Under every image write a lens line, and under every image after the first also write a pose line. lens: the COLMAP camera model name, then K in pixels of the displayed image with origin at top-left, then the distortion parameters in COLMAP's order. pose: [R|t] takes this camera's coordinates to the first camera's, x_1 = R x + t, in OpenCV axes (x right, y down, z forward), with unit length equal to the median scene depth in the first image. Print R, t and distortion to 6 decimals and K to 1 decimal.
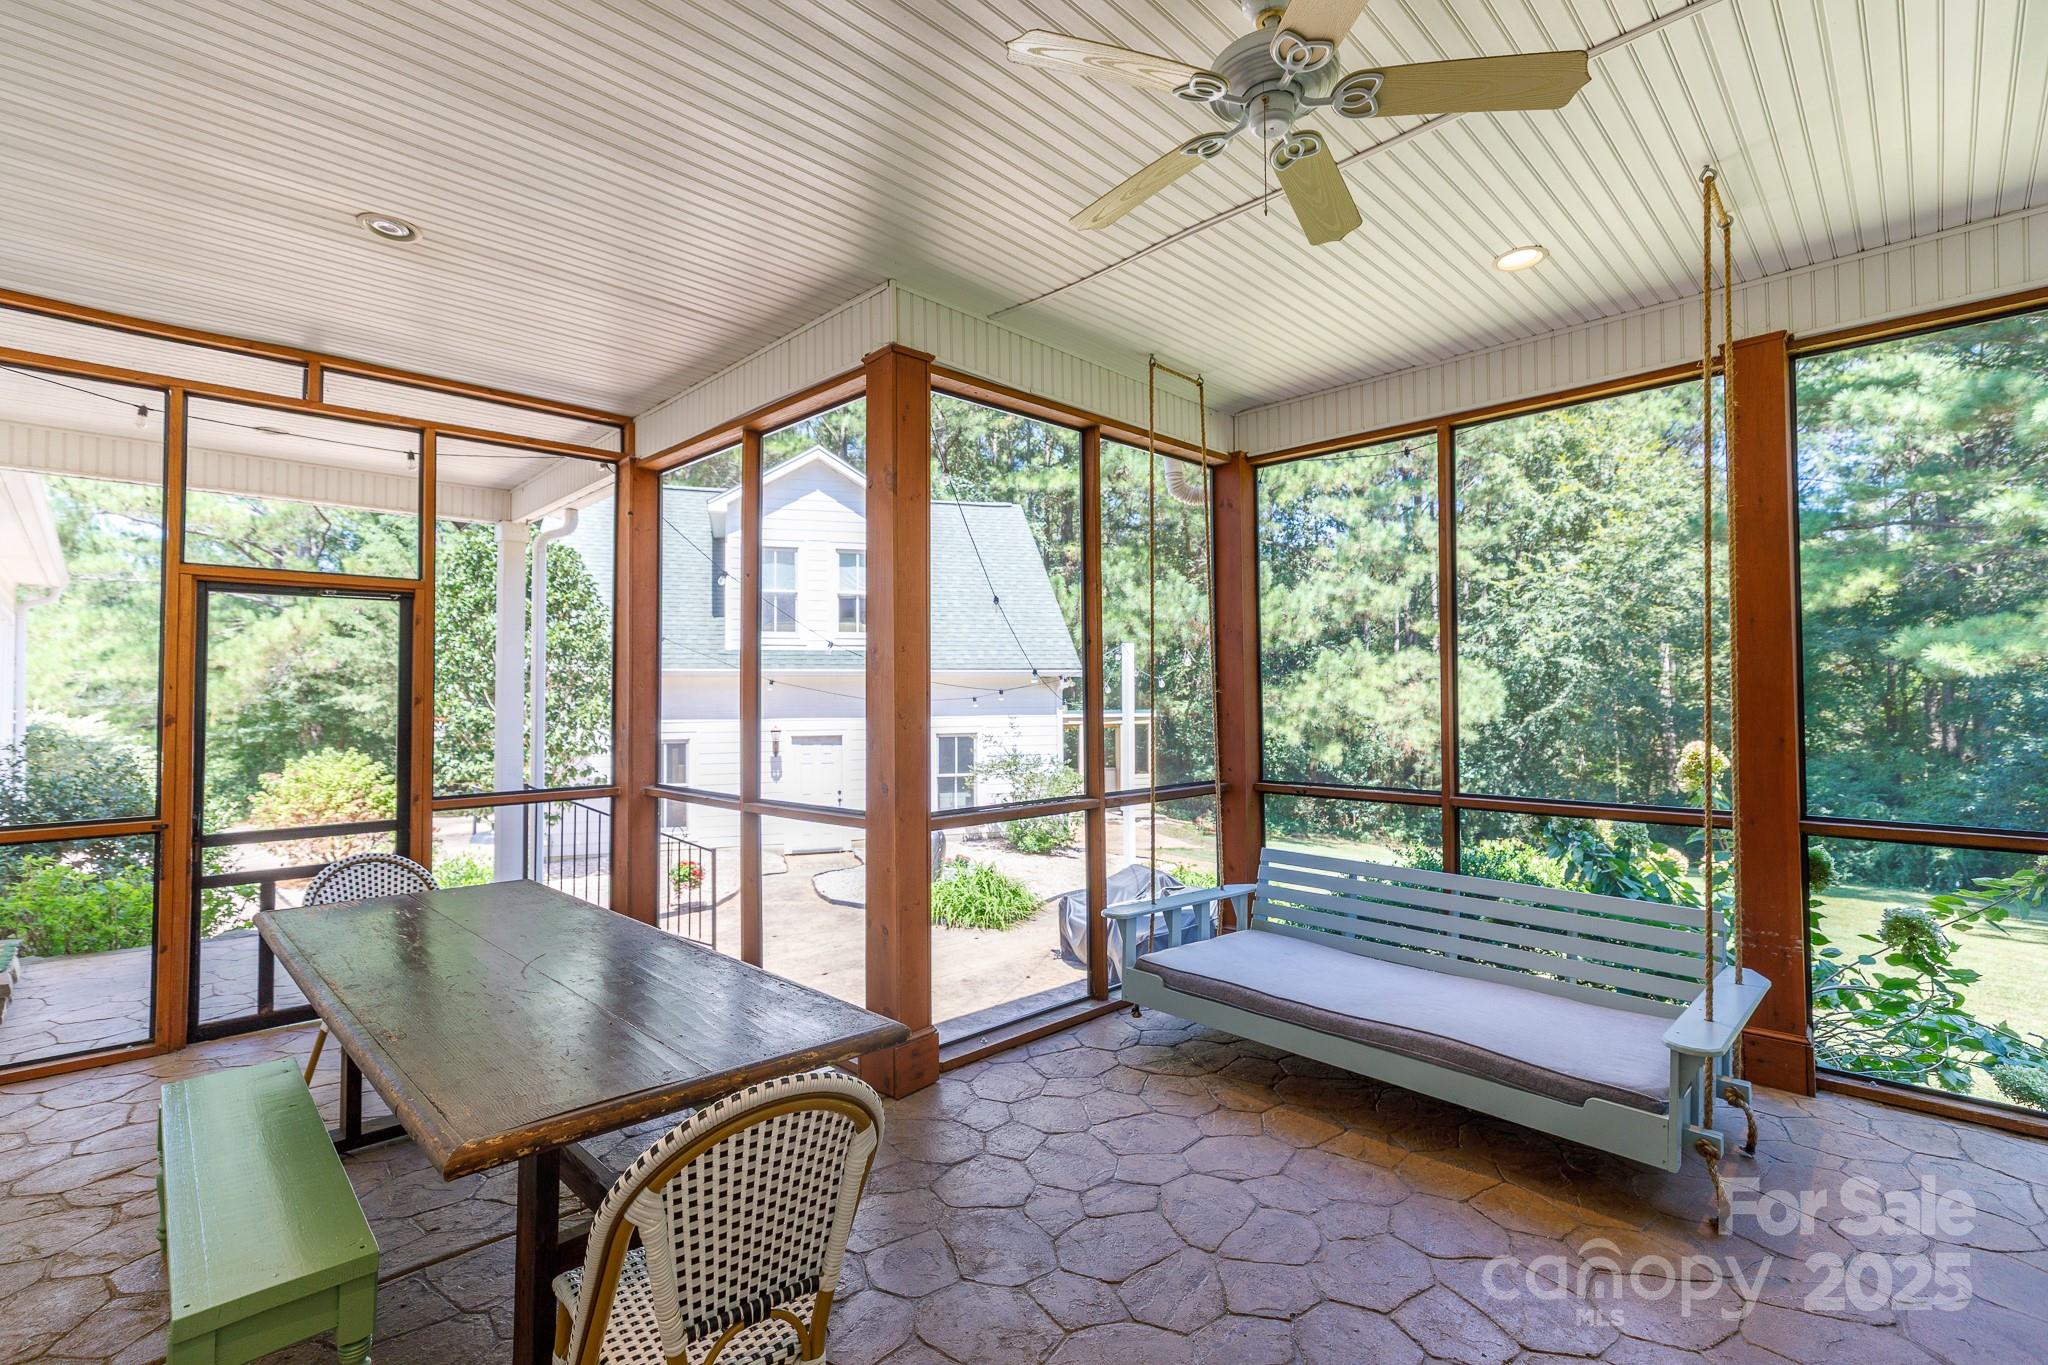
lens RADIAL K [[905.3, 0, 1024.0], [0, 905.3, 682.5], [0, 0, 1]] dist [0.000451, 0.000051]
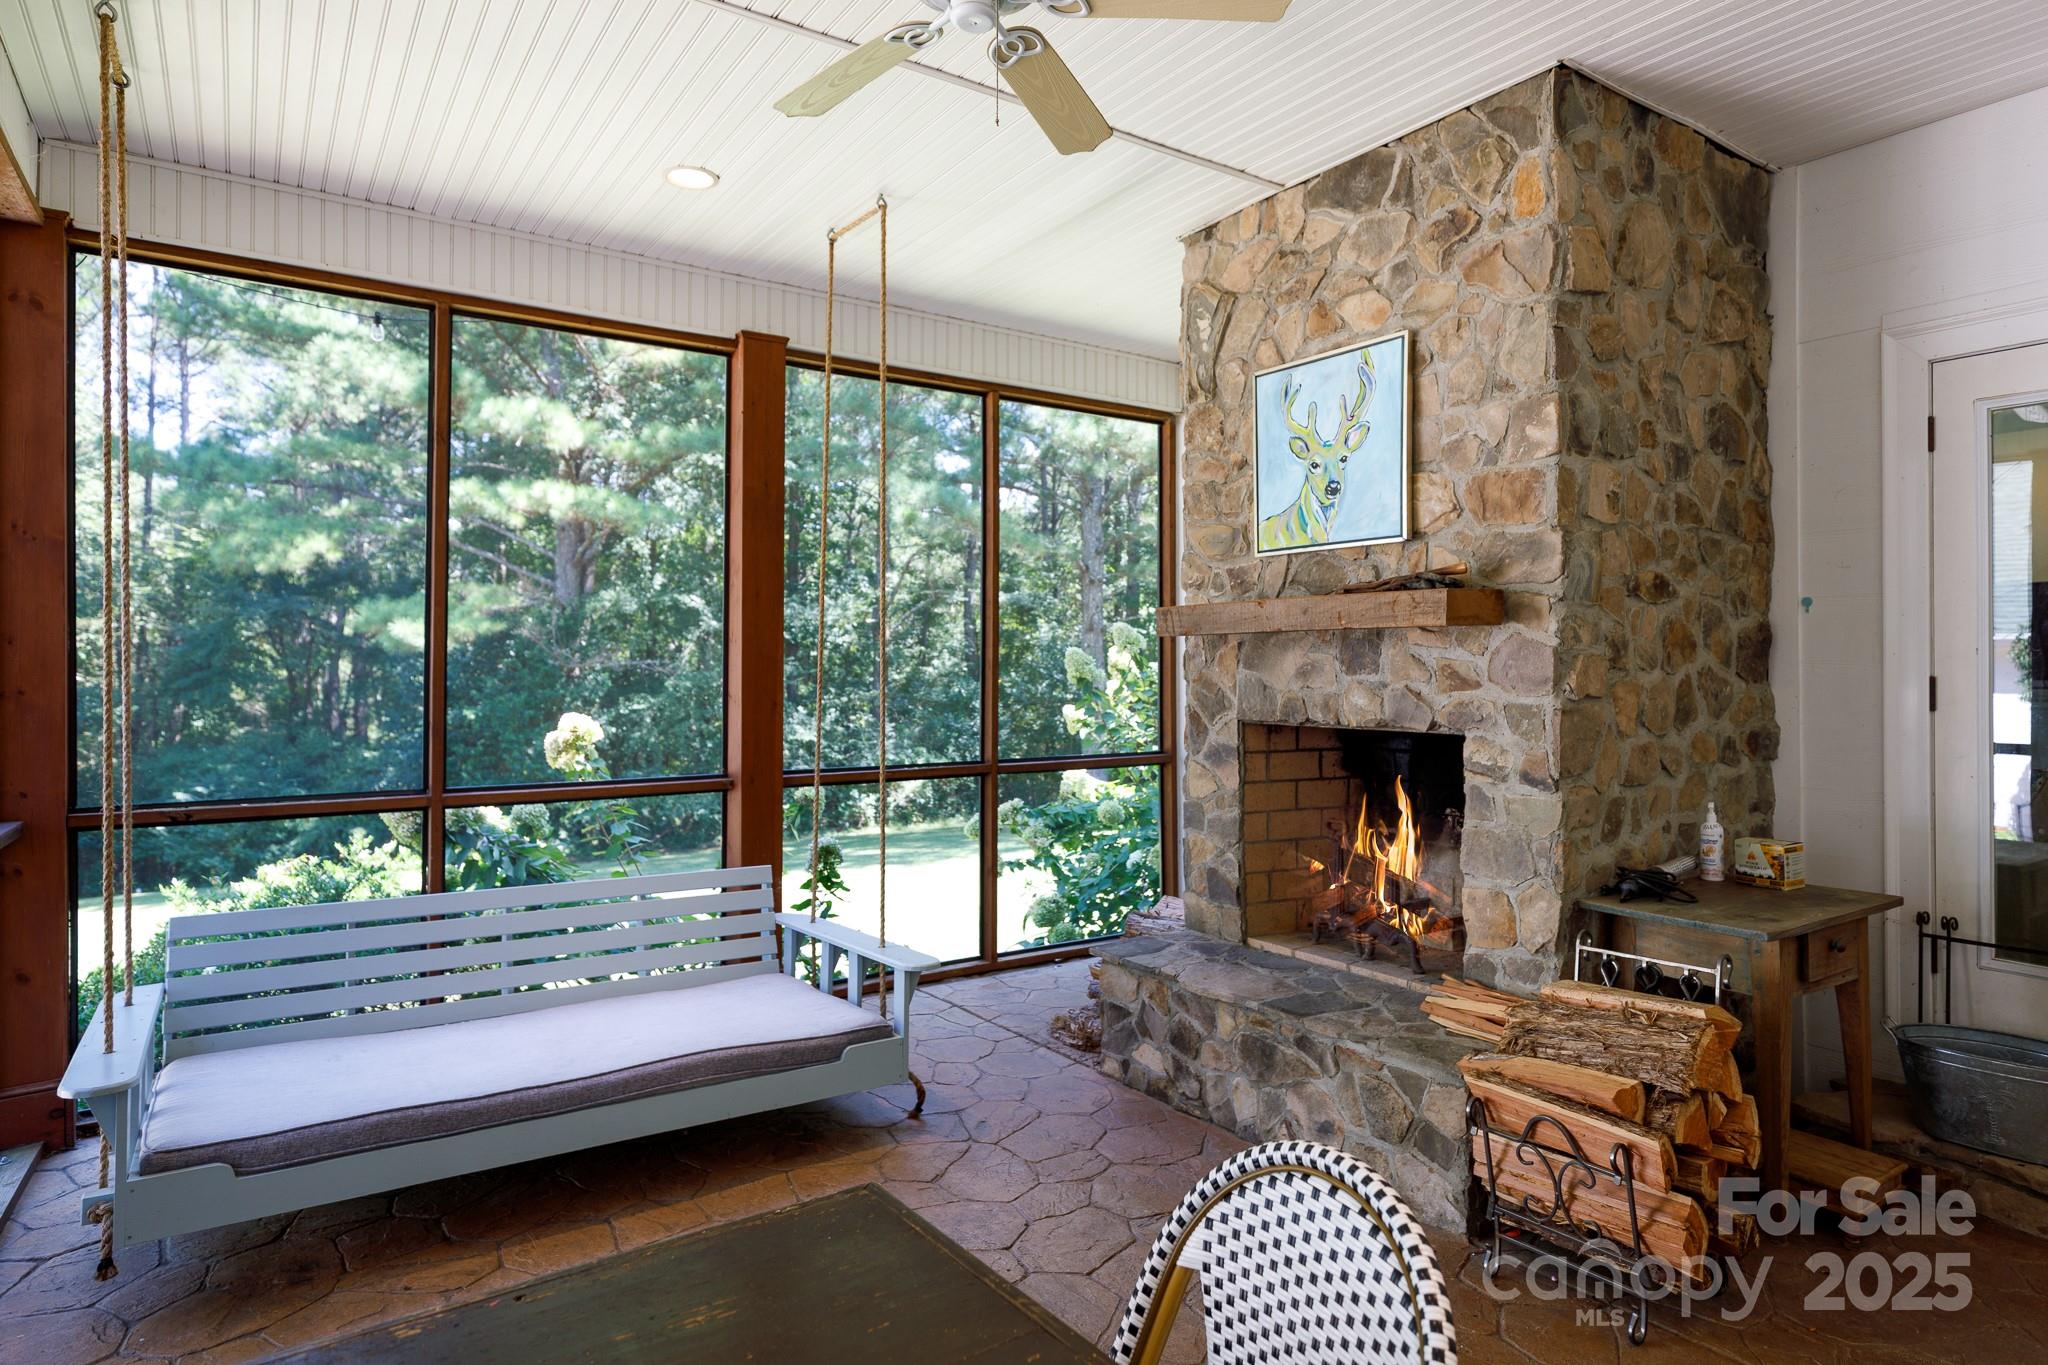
lens RADIAL K [[1162.0, 0, 1022.6], [0, 1162.0, 656.4], [0, 0, 1]] dist [-0.000557, -0.000054]
pose [[0.185105, 0.016822, 0.982575, -0.121563], [-0.017821, 0.999747, -0.013759, 0.004720], [-0.982557, -0.014964, 0.185358, 0.104631]]
